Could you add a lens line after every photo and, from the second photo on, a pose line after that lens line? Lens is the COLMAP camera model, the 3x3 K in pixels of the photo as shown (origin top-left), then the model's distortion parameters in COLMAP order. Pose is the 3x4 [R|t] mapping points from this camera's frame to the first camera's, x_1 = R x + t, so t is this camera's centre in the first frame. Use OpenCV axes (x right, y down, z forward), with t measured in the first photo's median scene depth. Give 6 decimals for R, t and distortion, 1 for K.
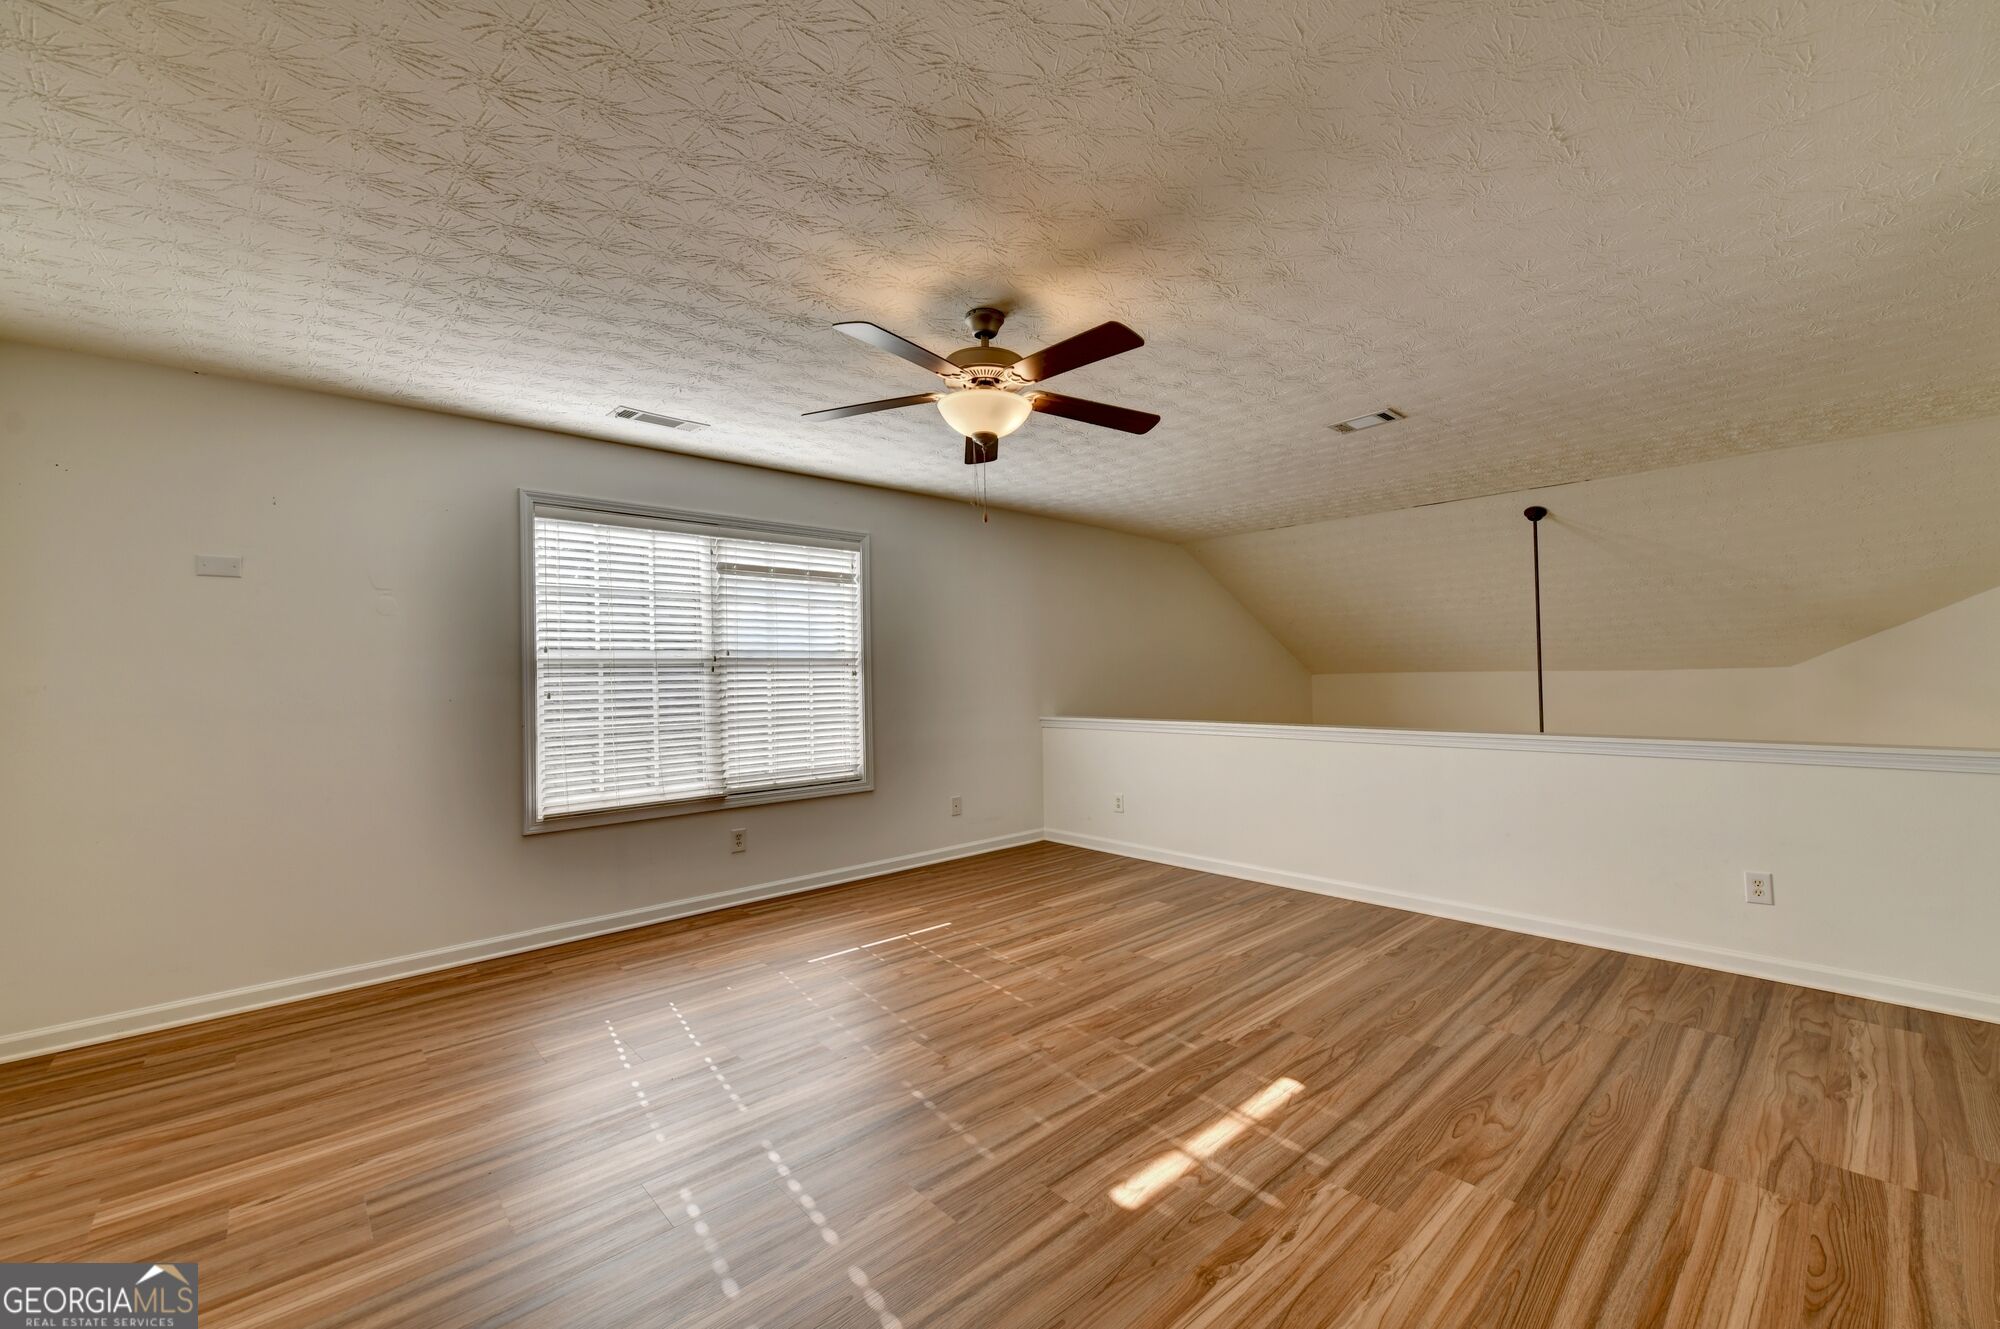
lens RADIAL K [[808.4, 0, 1011.8], [0, 808.4, 692.3], [0, 0, 1]] dist [-0.005252, -0.001313]
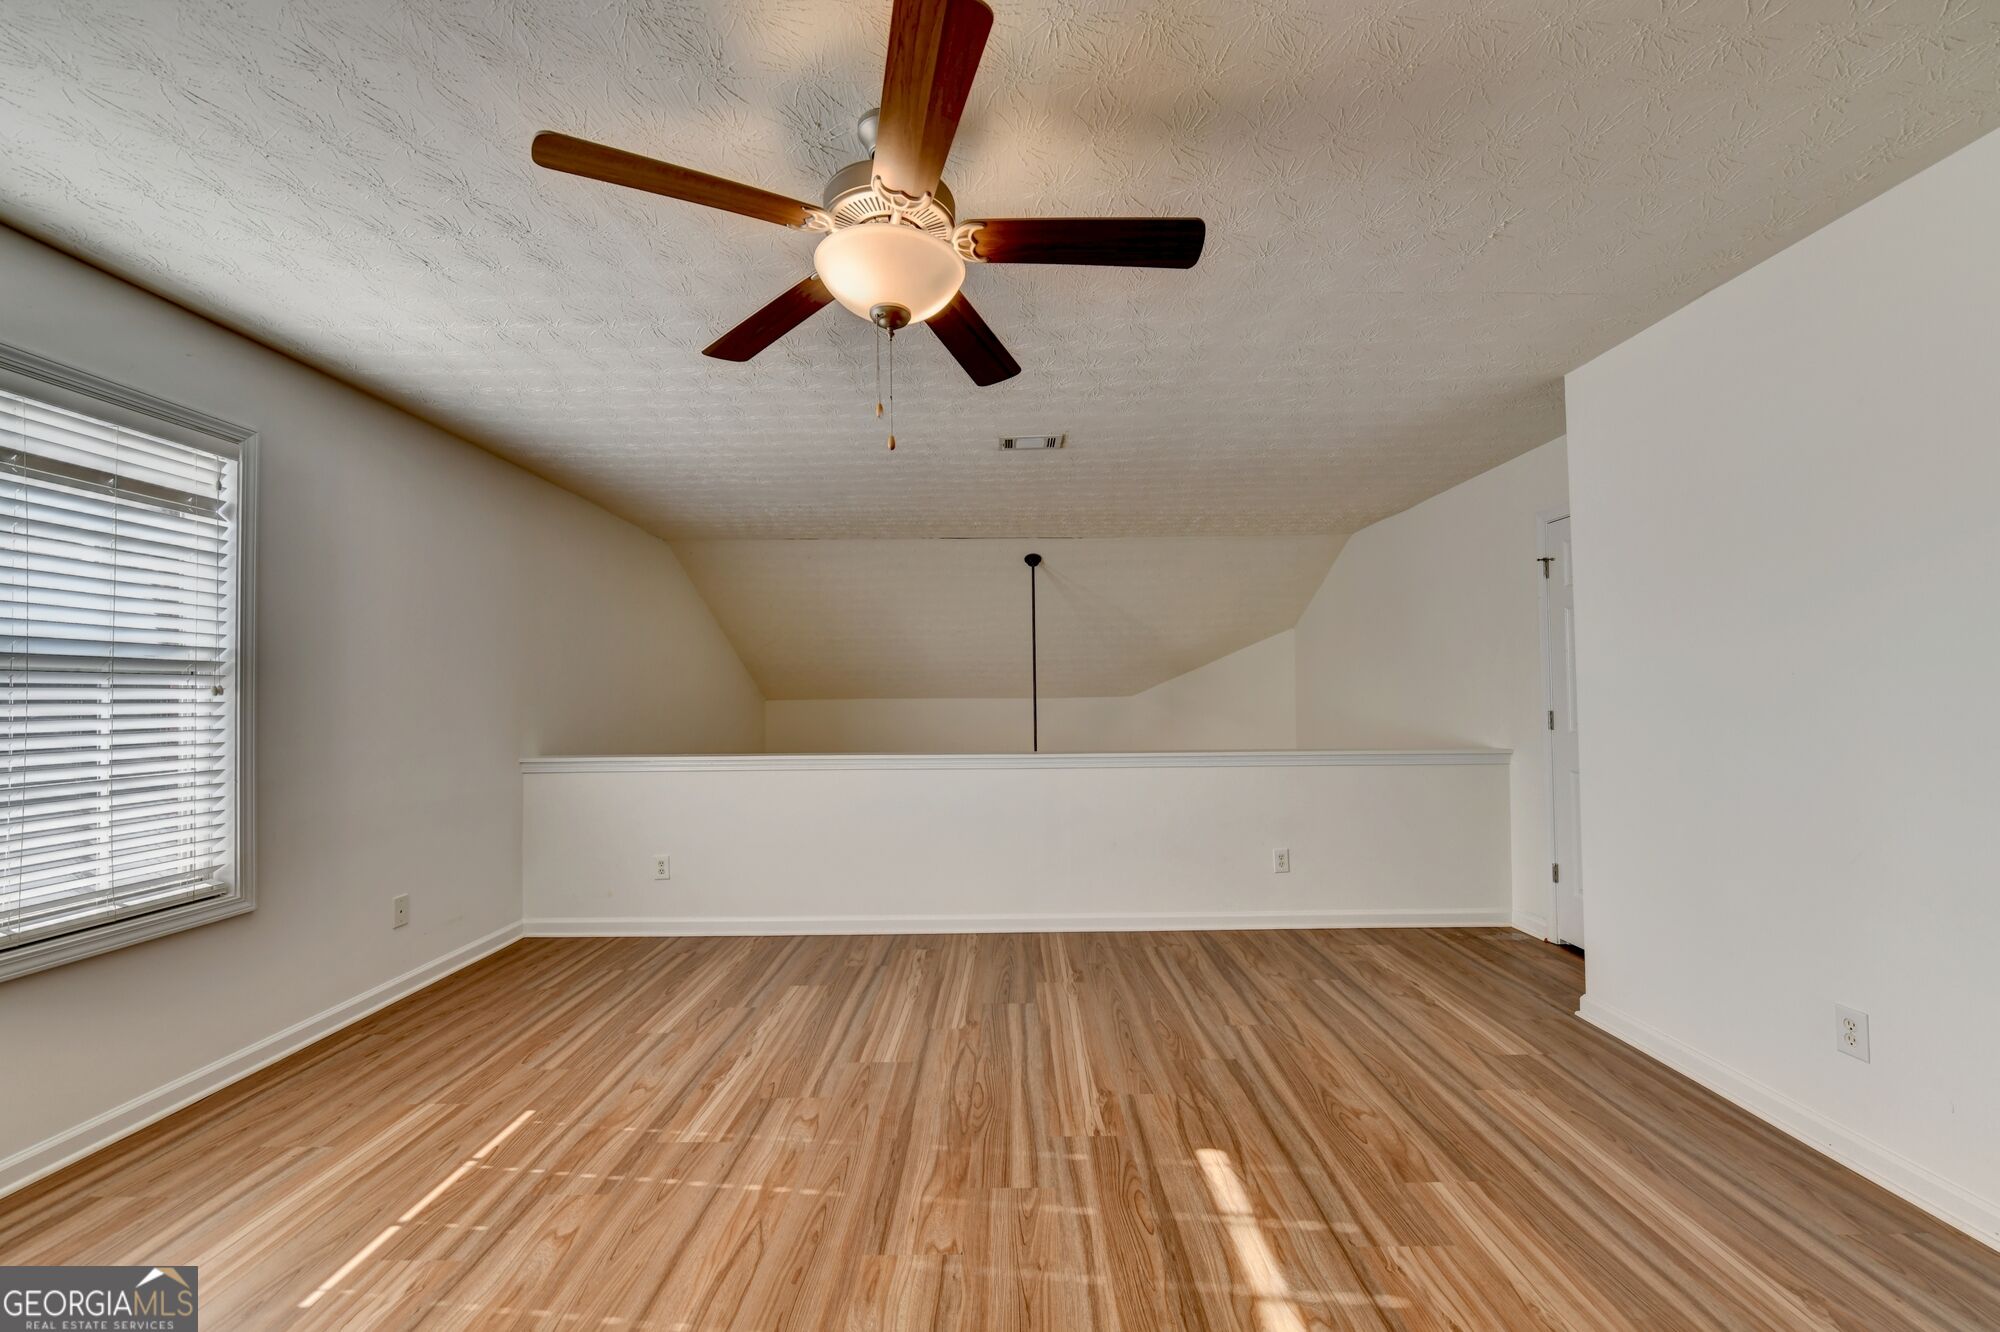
lens RADIAL K [[806.4, 0, 1019.9], [0, 806.4, 699.0], [0, 0, 1]] dist [-0.008377, 0.000557]
pose [[0.672501, 0.007205, 0.740061, -0.351540], [0.012248, 0.999707, -0.020862, -0.001789], [-0.739995, 0.023094, 0.672216, 0.419968]]
